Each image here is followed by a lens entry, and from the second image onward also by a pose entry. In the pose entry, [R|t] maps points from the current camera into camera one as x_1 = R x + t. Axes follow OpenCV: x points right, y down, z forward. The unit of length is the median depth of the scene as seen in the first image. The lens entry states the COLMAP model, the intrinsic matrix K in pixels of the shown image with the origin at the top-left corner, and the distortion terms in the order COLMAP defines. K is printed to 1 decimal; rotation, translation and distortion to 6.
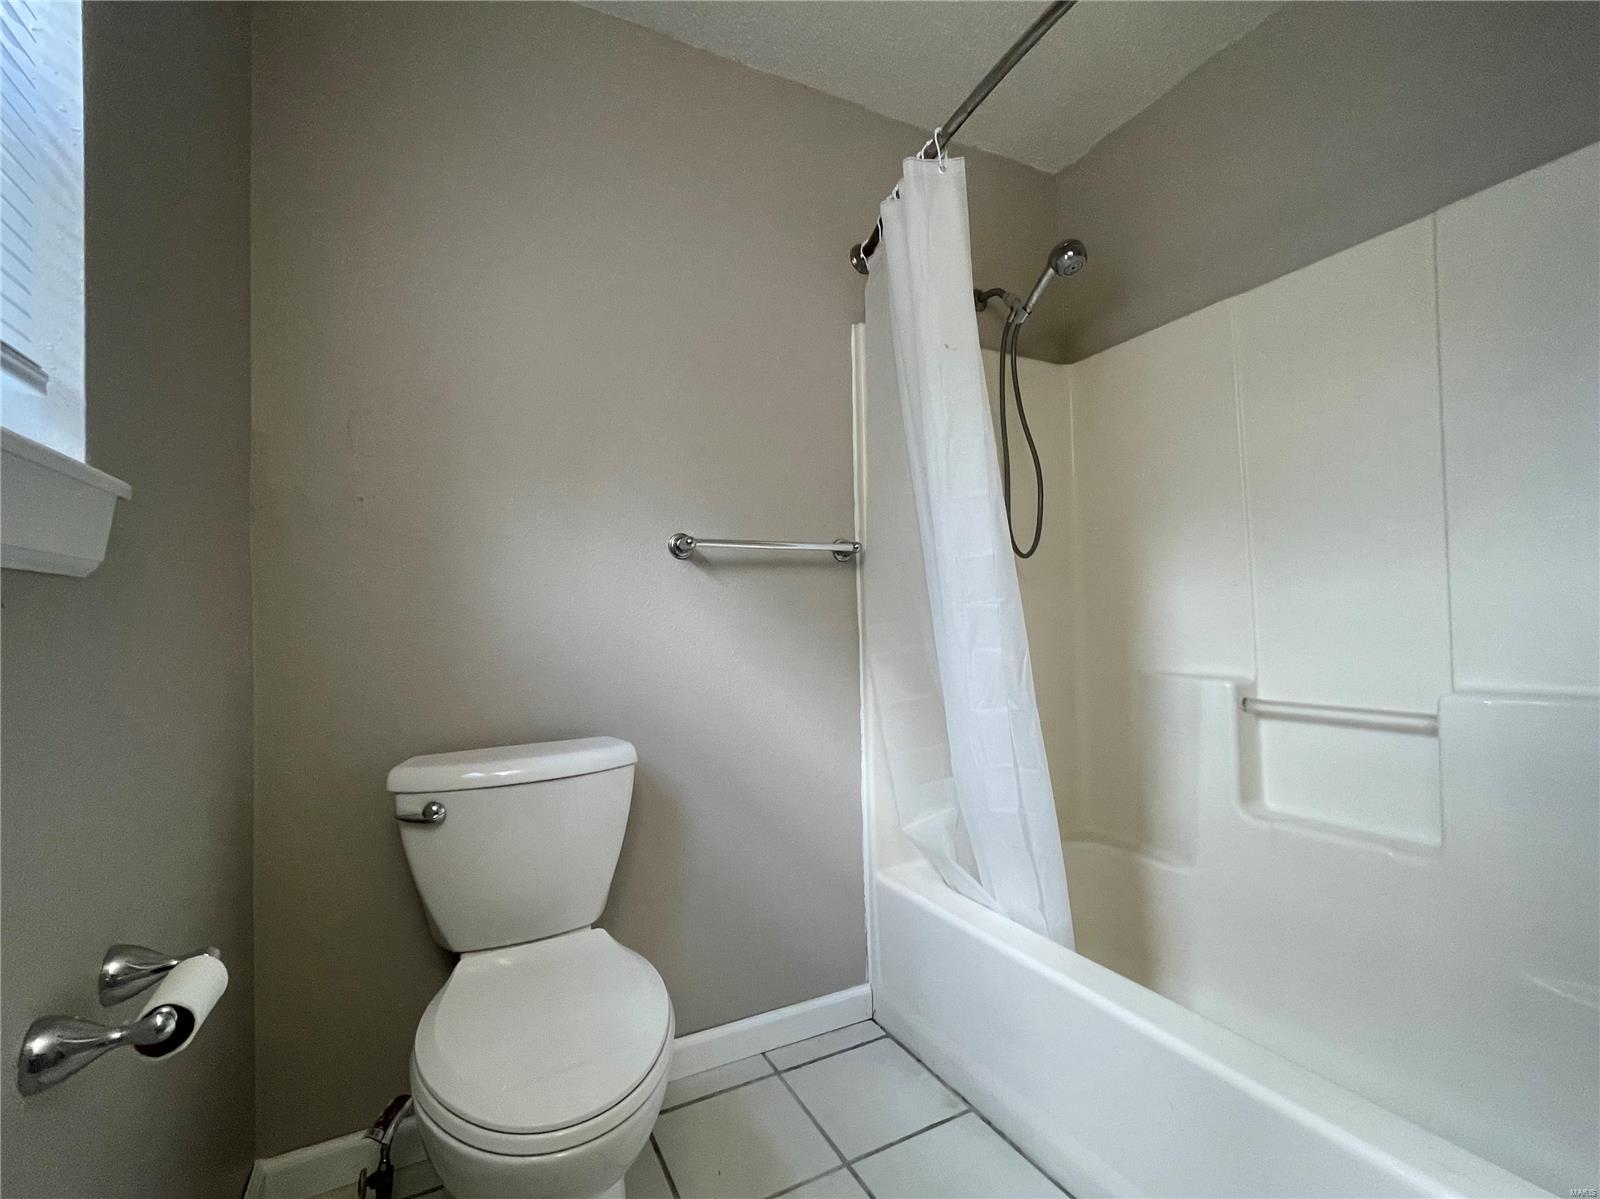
lens RADIAL K [[693.8, 0, 800.0], [0, 693.8, 599.5], [0, 0, 1]] dist [-0.001308, -0.000009]
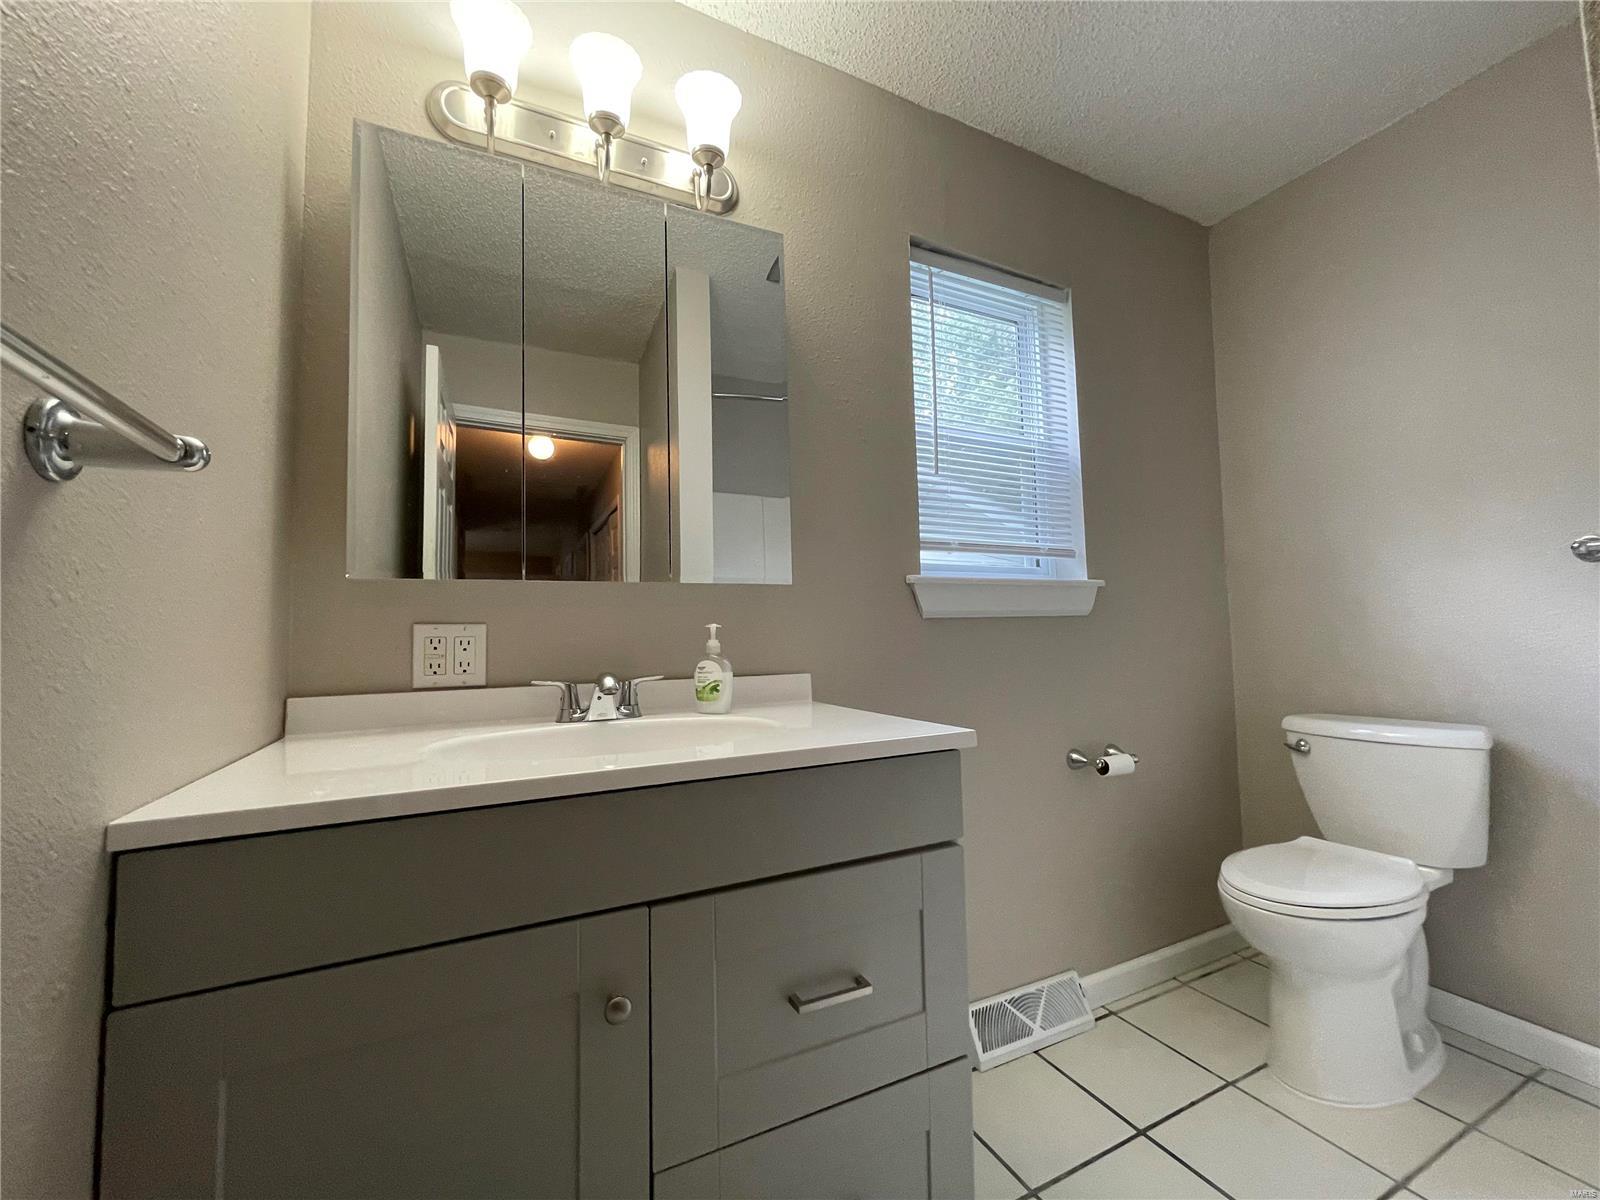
lens RADIAL K [[652.1, 0, 800.0], [0, 652.1, 600.0], [0, 0, 1]] dist [-0.003359, -0.000365]
pose [[-0.016820, -0.041585, -0.998993, 1.003050], [0.050153, 0.997842, -0.042382, -0.022594], [0.998600, -0.050815, -0.014698, -0.118756]]
